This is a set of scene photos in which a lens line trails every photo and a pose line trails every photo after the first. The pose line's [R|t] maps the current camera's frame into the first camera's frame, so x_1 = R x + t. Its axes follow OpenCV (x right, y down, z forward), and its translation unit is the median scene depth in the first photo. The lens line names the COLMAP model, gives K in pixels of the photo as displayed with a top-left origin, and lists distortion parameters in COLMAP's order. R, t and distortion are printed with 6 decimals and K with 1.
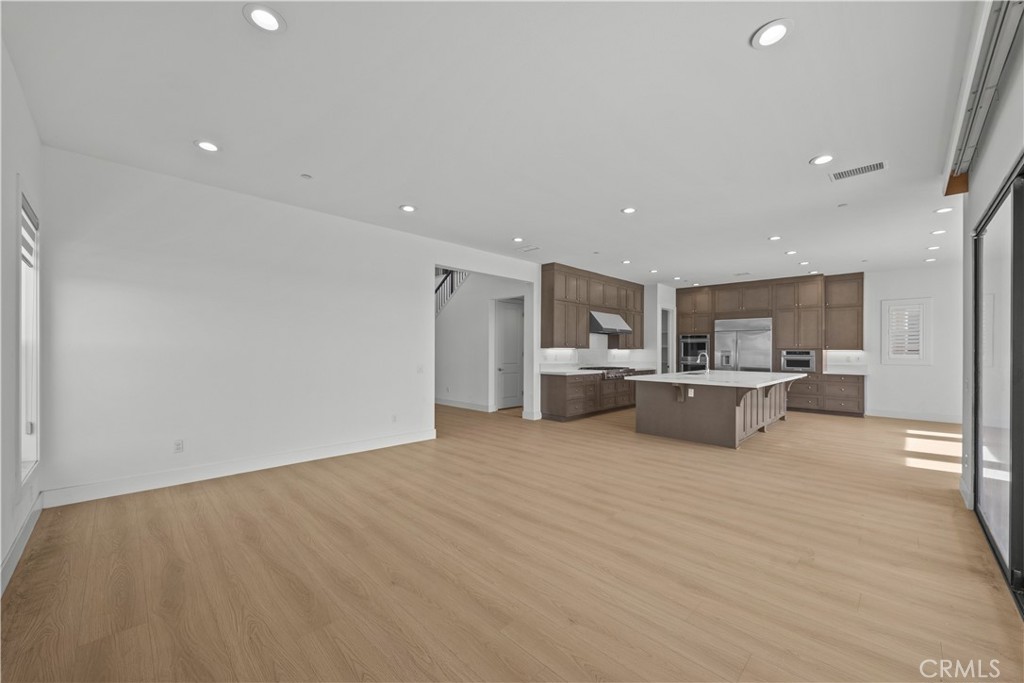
lens RADIAL K [[394.2, 0, 510.9], [0, 394.2, 348.6], [0, 0, 1]] dist [-0.009356, 0.000715]
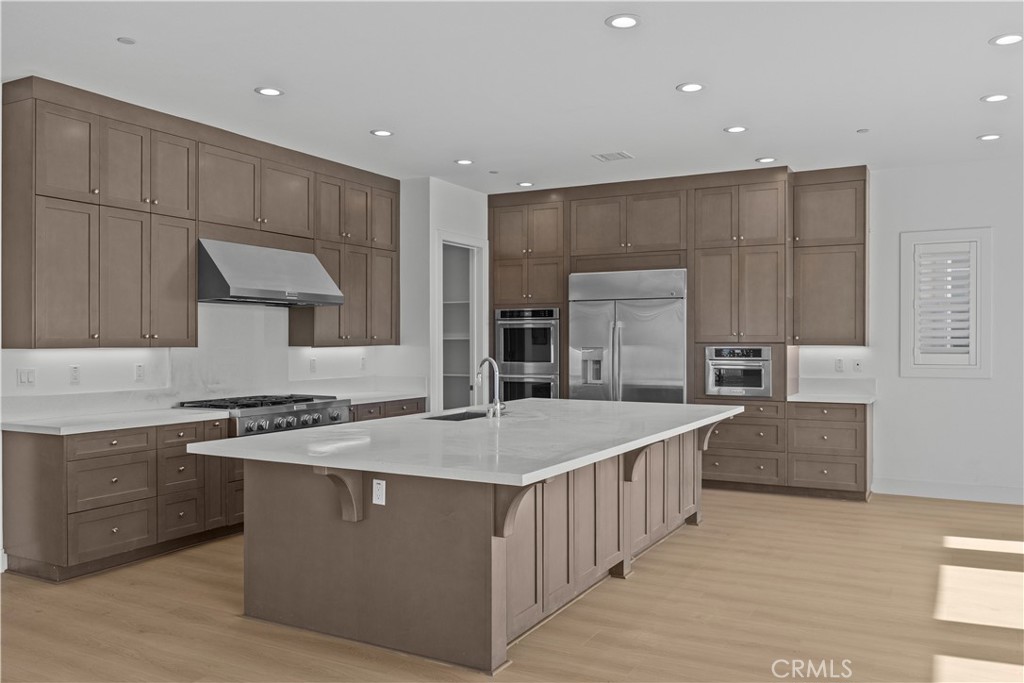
lens RADIAL K [[804.4, 0, 513.5], [0, 804.4, 346.3], [0, 0, 1]] dist [-0.003033, 0.018634]
pose [[0.959514, -0.008771, 0.281524, 0.265721], [0.005312, 0.999901, 0.013046, -0.008590], [-0.281611, -0.011022, 0.959465, 0.246679]]
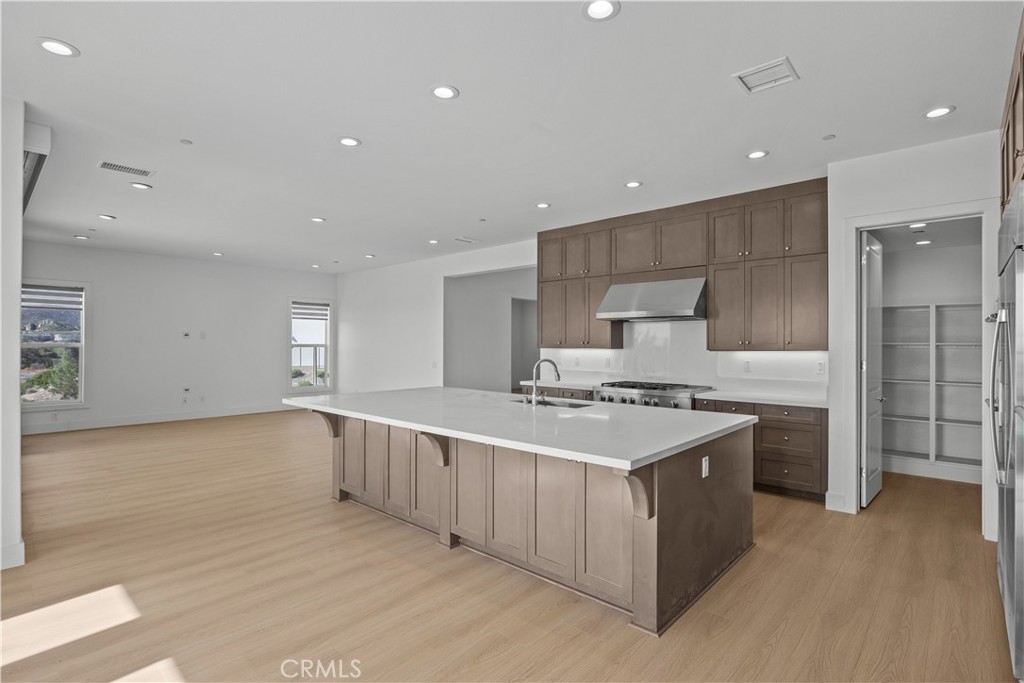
lens RADIAL K [[490.1, 0, 517.5], [0, 490.1, 341.7], [0, 0, 1]] dist [-0.012721, -0.000473]
pose [[0.063568, -0.012790, -0.997896, 0.925243], [0.001571, 0.999918, -0.012716, -0.001624], [0.997976, -0.000759, 0.063583, 0.815137]]
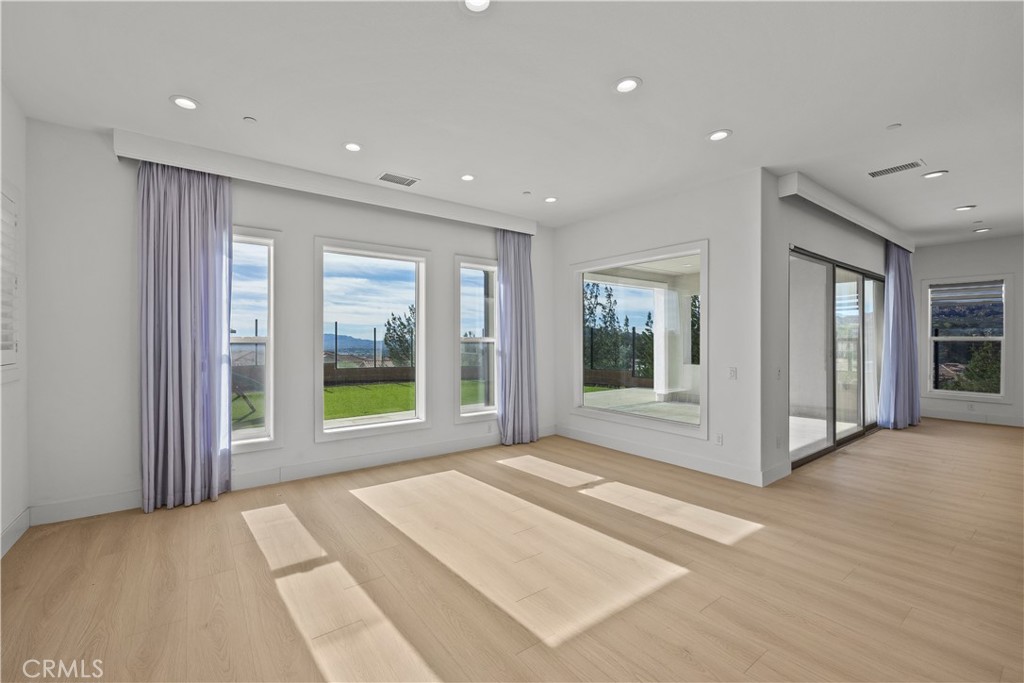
lens RADIAL K [[439.1, 0, 511.6], [0, 439.1, 339.0], [0, 0, 1]] dist [0.001800, 0.000177]
pose [[-0.992494, -0.009859, 0.121895, 0.749791], [-0.010016, 0.999950, -0.000675, 0.002873], [-0.121882, -0.001891, -0.992543, 0.976851]]
